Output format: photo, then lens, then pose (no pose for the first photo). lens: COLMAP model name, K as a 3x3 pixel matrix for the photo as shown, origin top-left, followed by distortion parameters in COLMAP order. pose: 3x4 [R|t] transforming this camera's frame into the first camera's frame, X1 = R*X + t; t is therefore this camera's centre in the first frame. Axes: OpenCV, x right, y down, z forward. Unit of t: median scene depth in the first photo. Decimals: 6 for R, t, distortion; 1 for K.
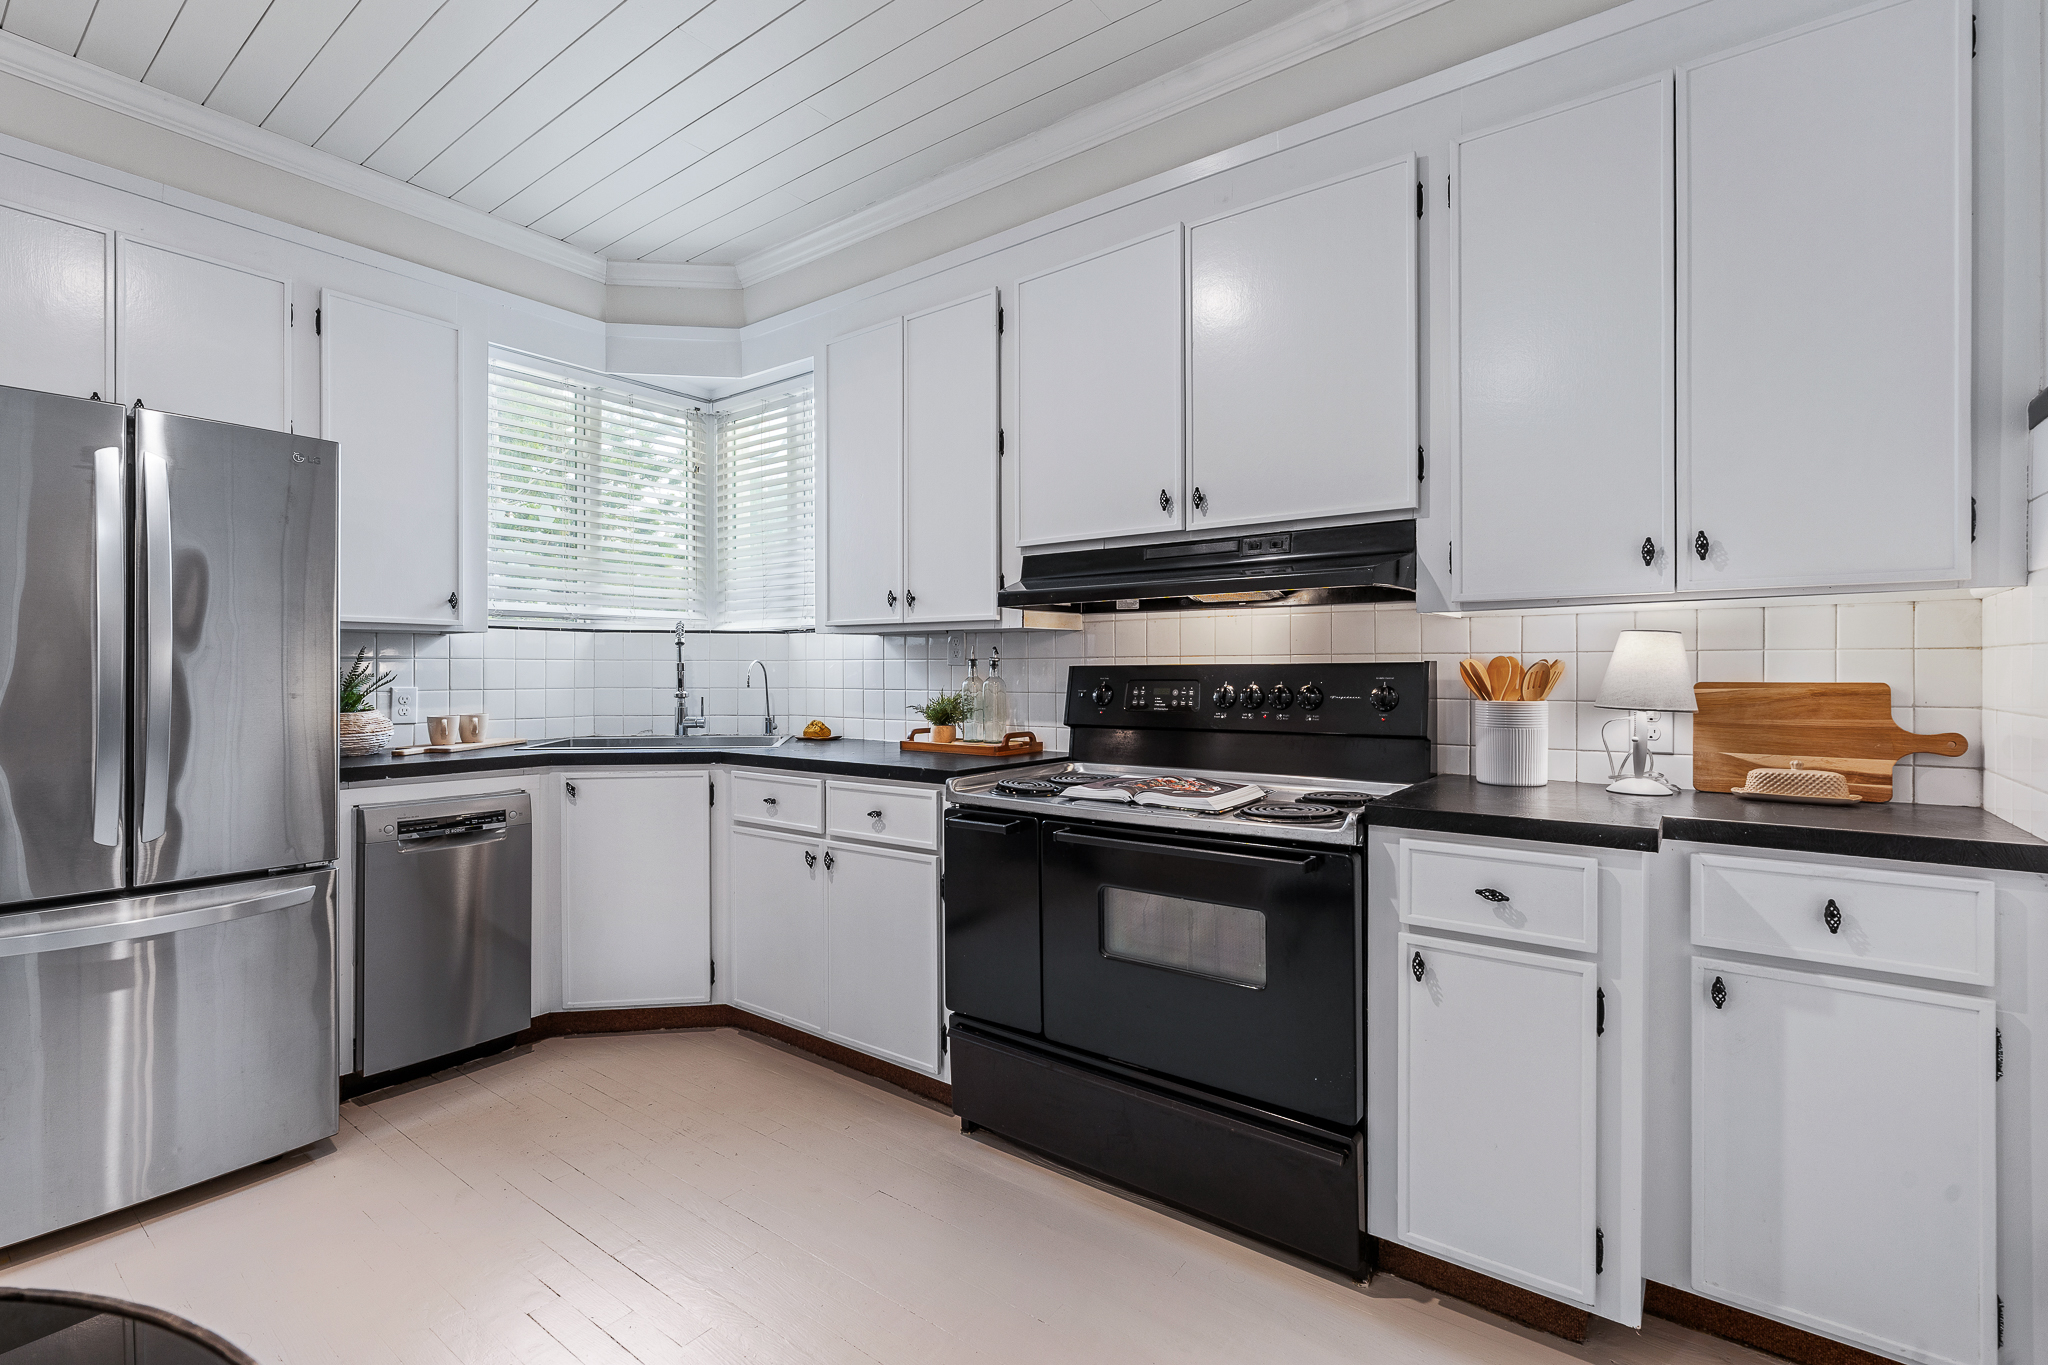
lens RADIAL K [[927.5, 0, 1029.0], [0, 927.5, 675.7], [0, 0, 1]] dist [-0.009231, 0.004891]
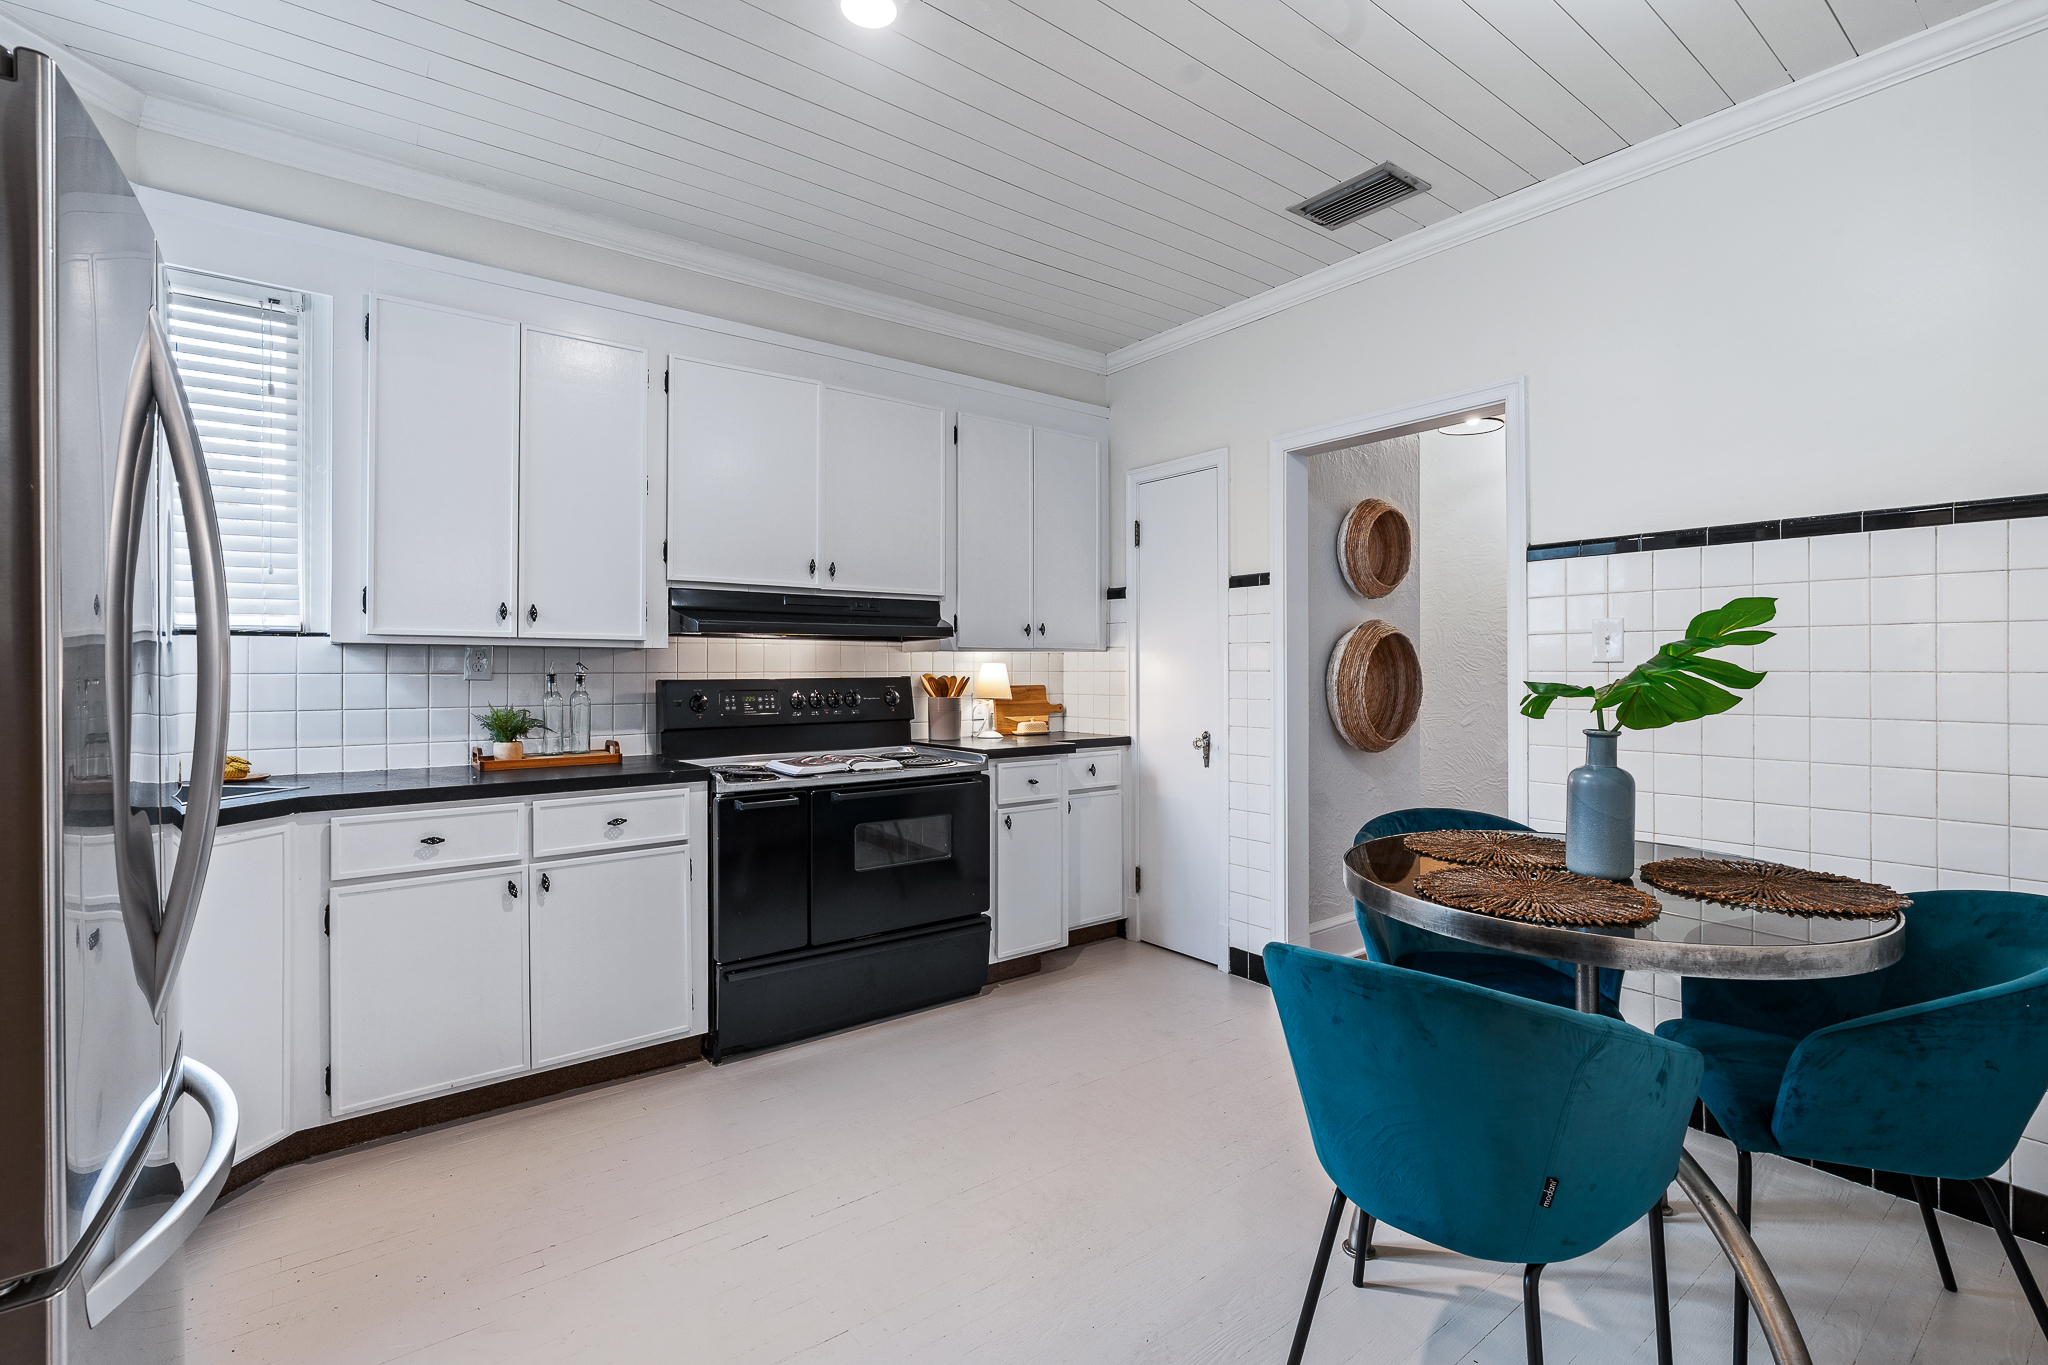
lens RADIAL K [[927.5, 0, 1024.0], [0, 927.5, 673.8], [0, 0, 1]] dist [-0.009231, 0.004891]
pose [[0.266959, -0.001806, 0.963706, -1.015902], [0.009820, 0.999951, -0.000847, -0.013977], [-0.963658, 0.009690, 0.266964, 0.253941]]
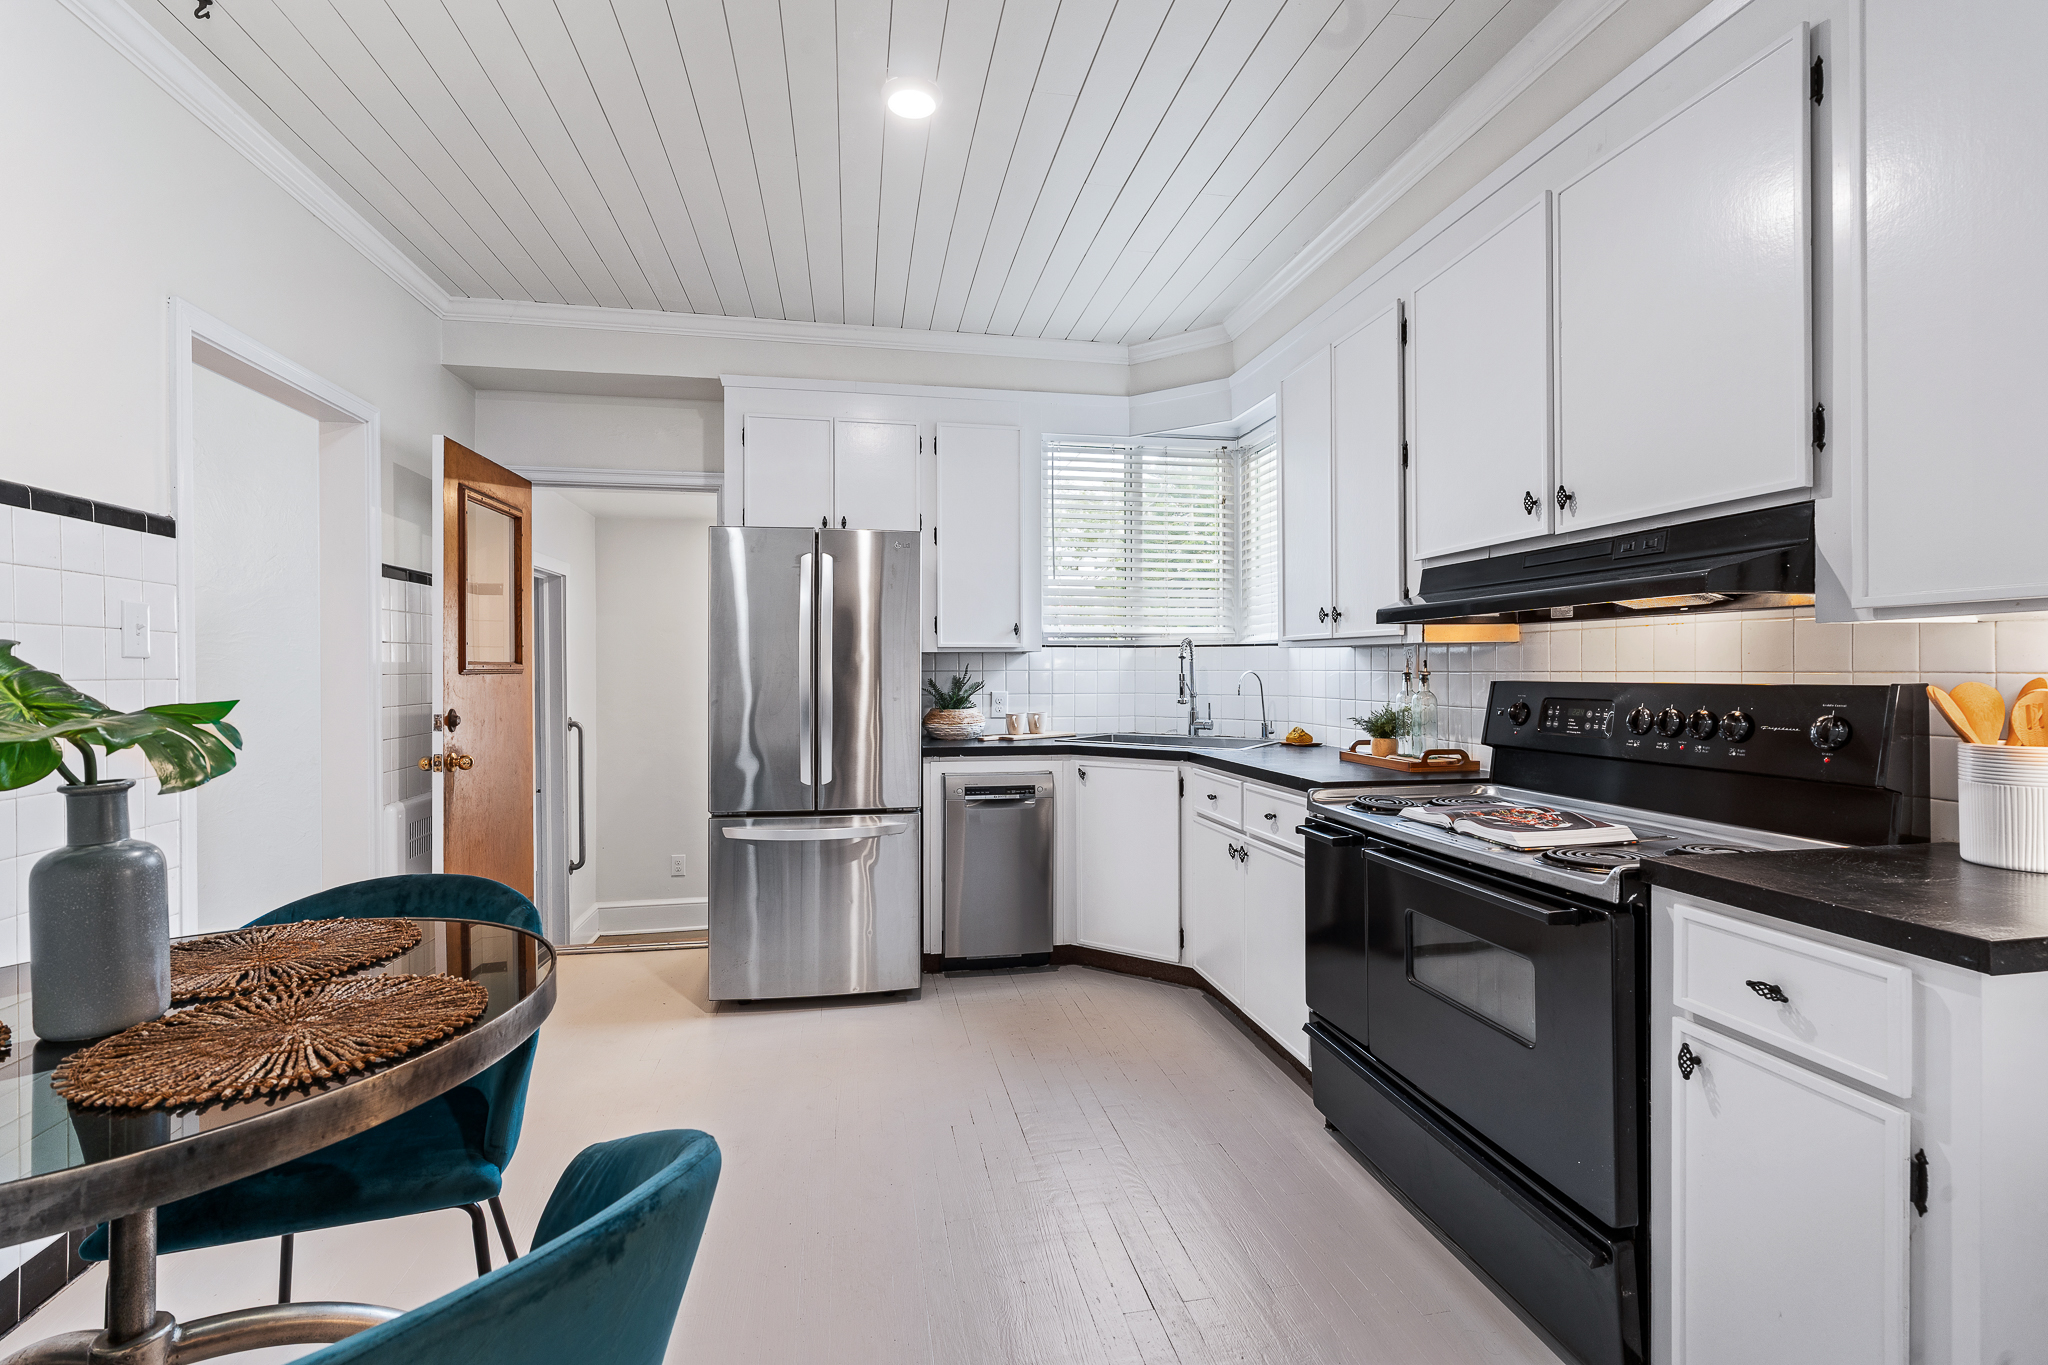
lens RADIAL K [[927.5, 0, 1018.7], [0, 927.5, 676.7], [0, 0, 1]] dist [-0.009231, 0.004891]
pose [[0.733938, 0.004711, -0.679200, 0.343143], [-0.002084, 0.999987, 0.004684, -0.019400], [0.679213, -0.002022, 0.733938, -0.003865]]
